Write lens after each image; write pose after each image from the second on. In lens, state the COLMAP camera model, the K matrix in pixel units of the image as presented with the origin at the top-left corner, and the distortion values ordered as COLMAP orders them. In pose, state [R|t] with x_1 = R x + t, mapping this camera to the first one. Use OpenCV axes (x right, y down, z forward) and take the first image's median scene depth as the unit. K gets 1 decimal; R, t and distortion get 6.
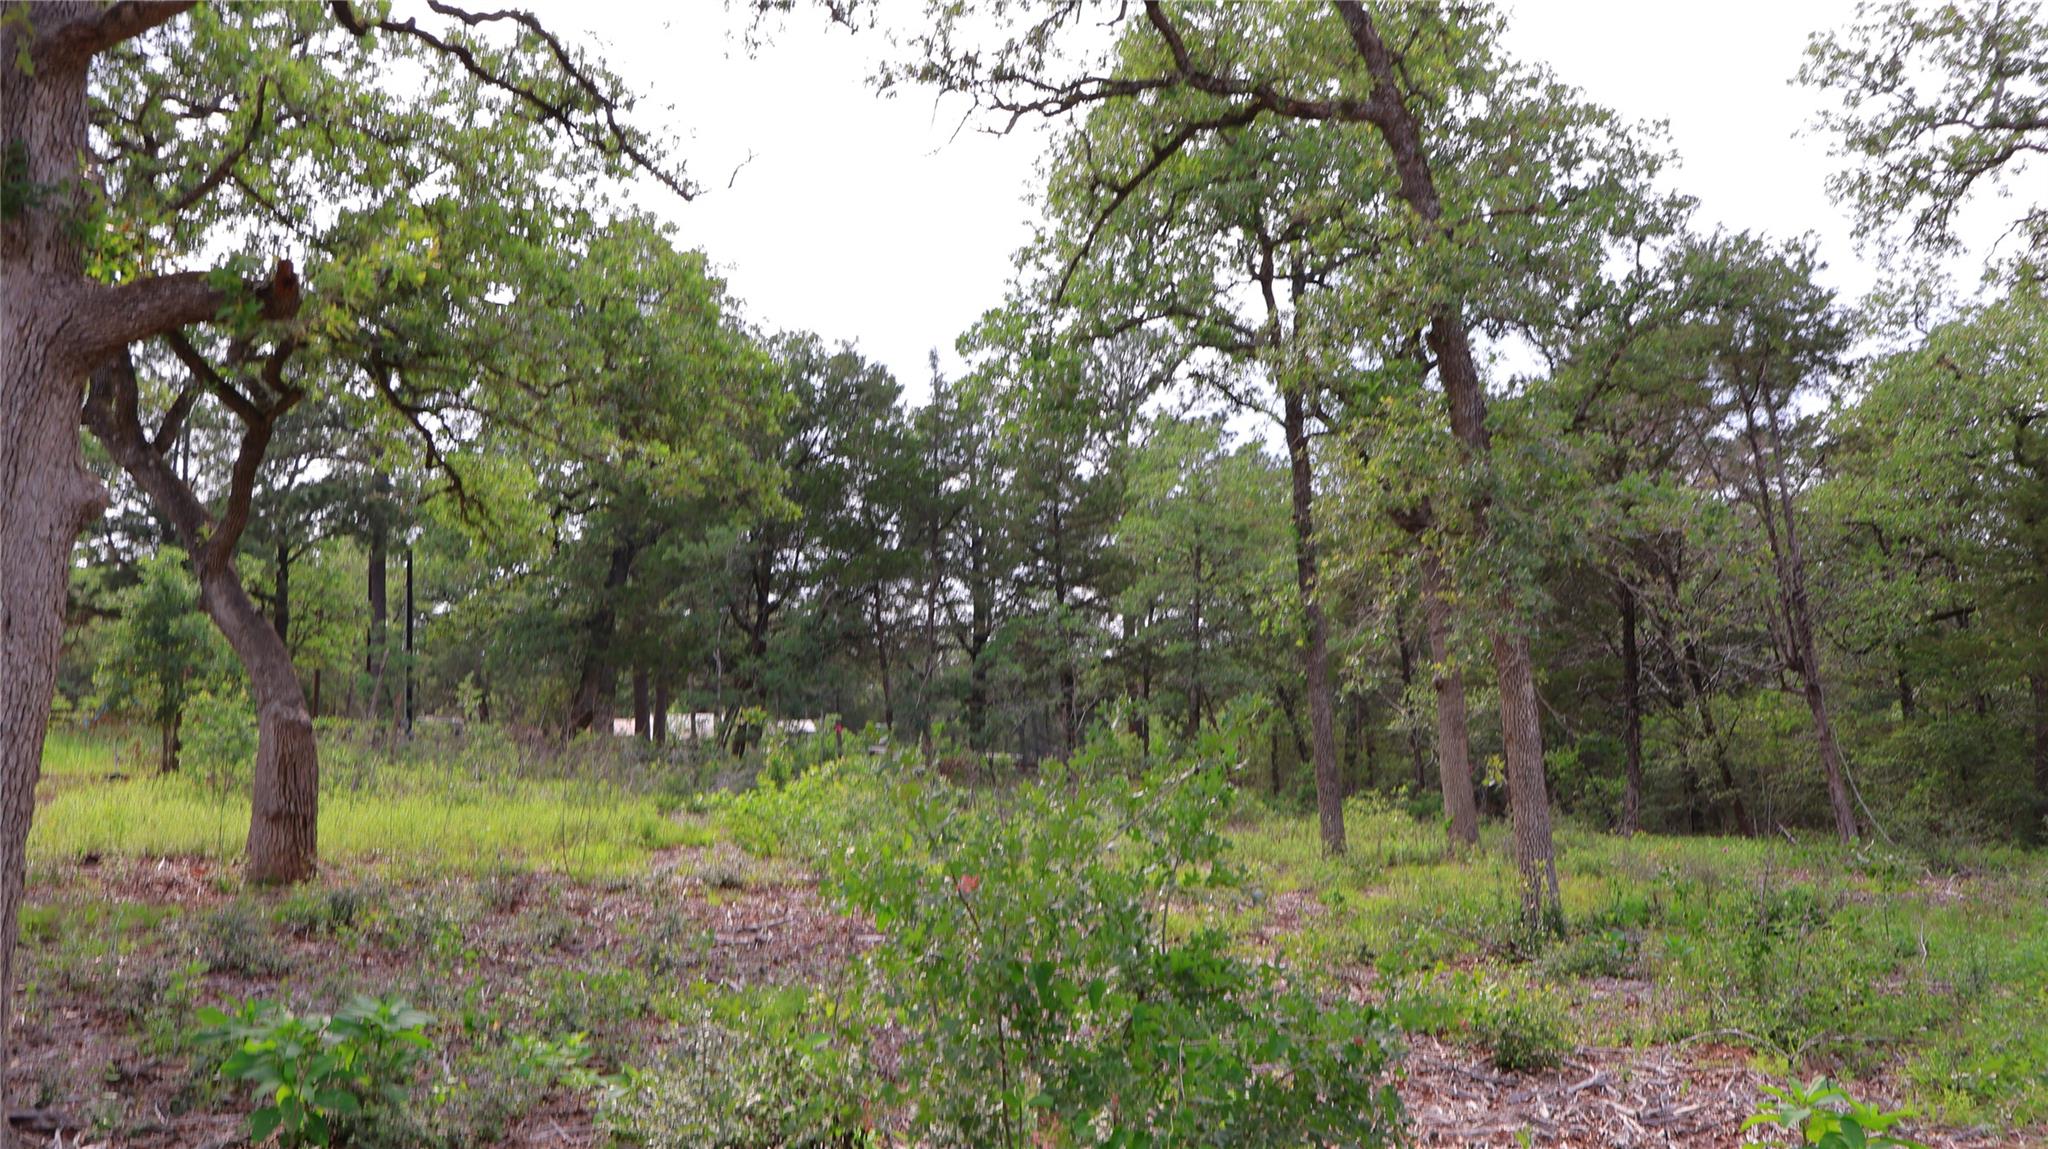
lens RADIAL K [[1766.1, 0, 1029.9], [0, 1766.1, 584.4], [0, 0, 1]] dist [0.004625, -0.008439]
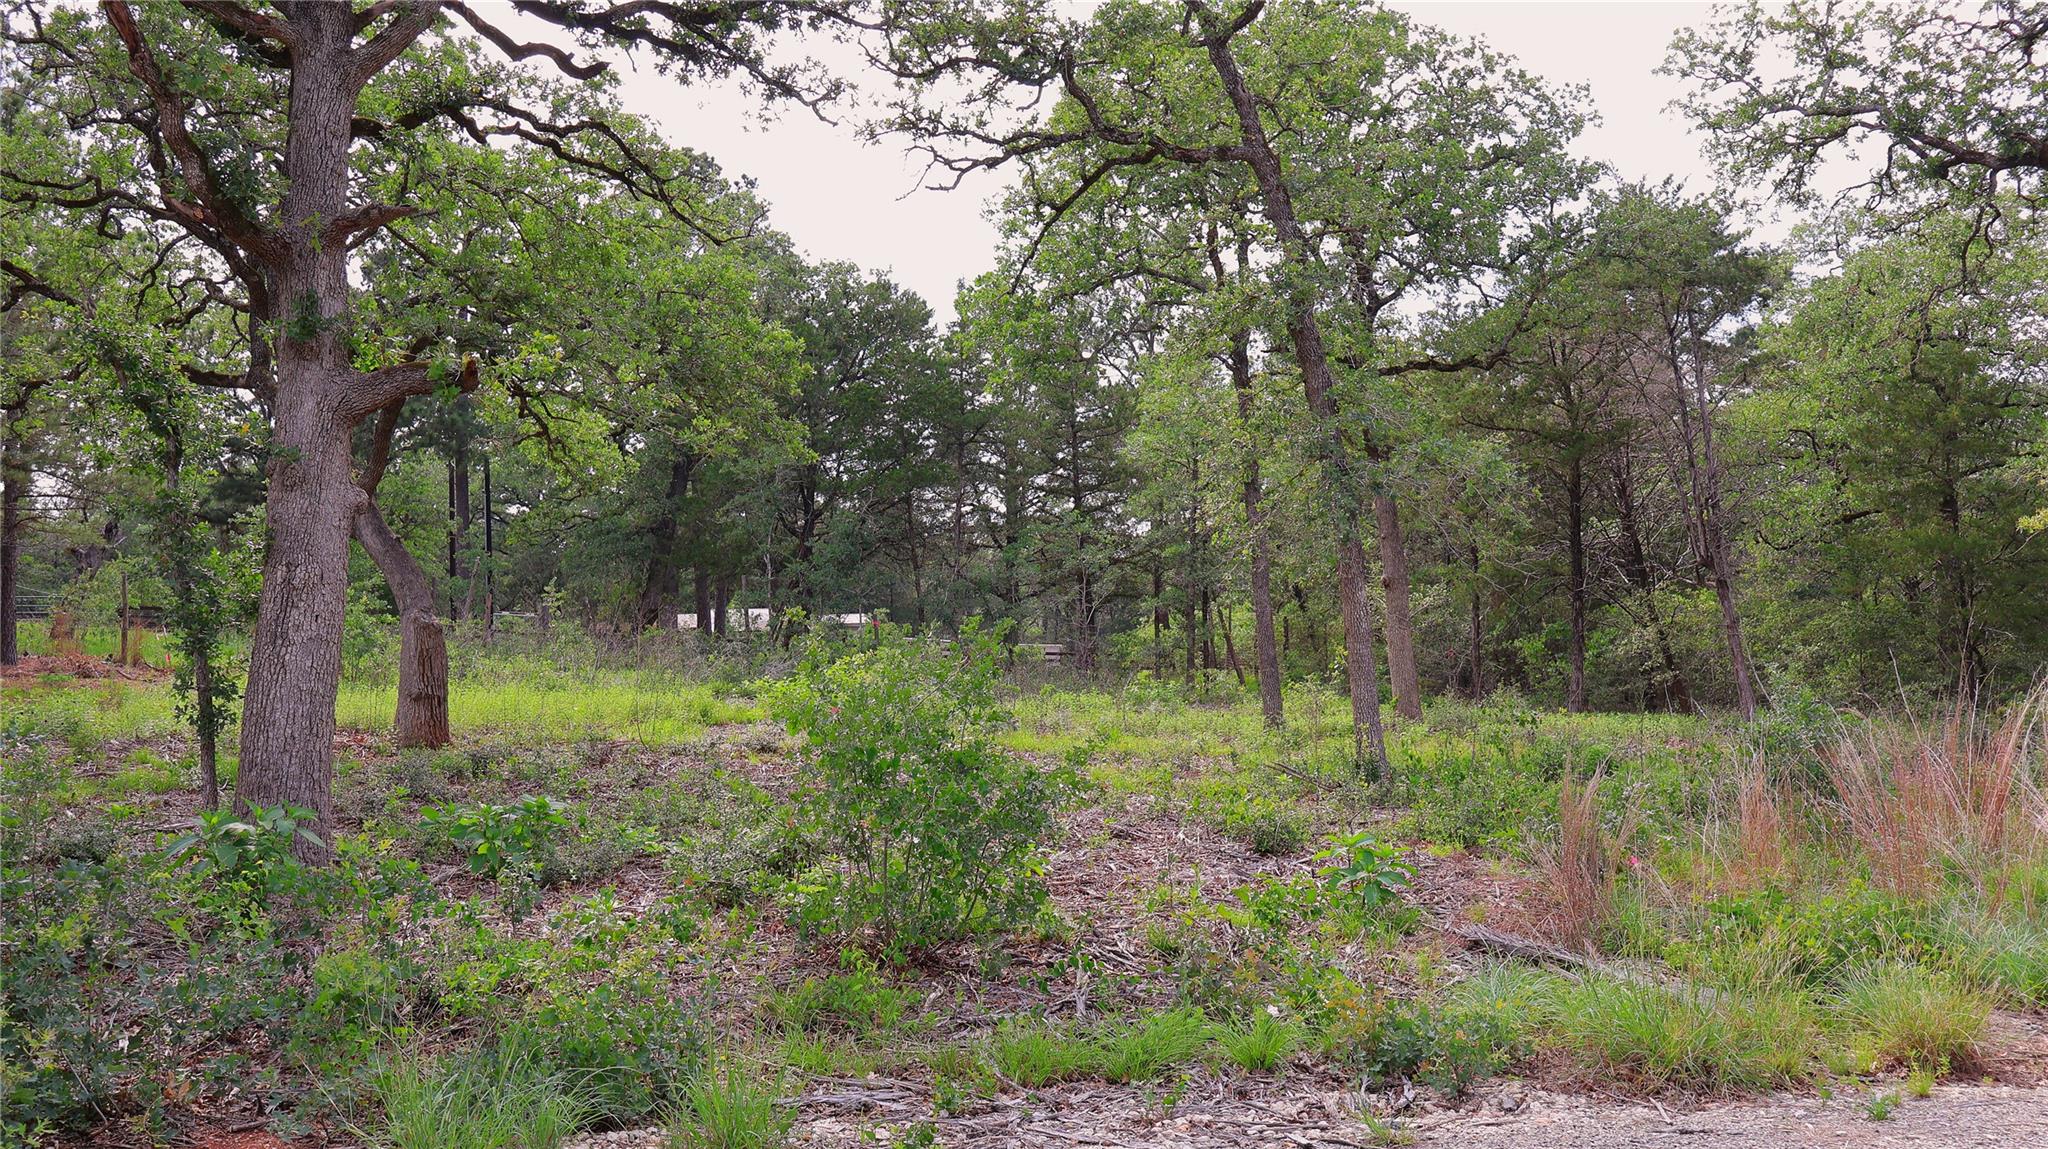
lens RADIAL K [[1685.5, 0, 1016.6], [0, 1685.5, 568.4], [0, 0, 1]] dist [0.006217, -0.006727]
pose [[0.999437, -0.008228, -0.032533, 0.036031], [0.009879, 0.998655, 0.050899, -0.014842], [0.032071, -0.051192, 0.998174, -0.144394]]
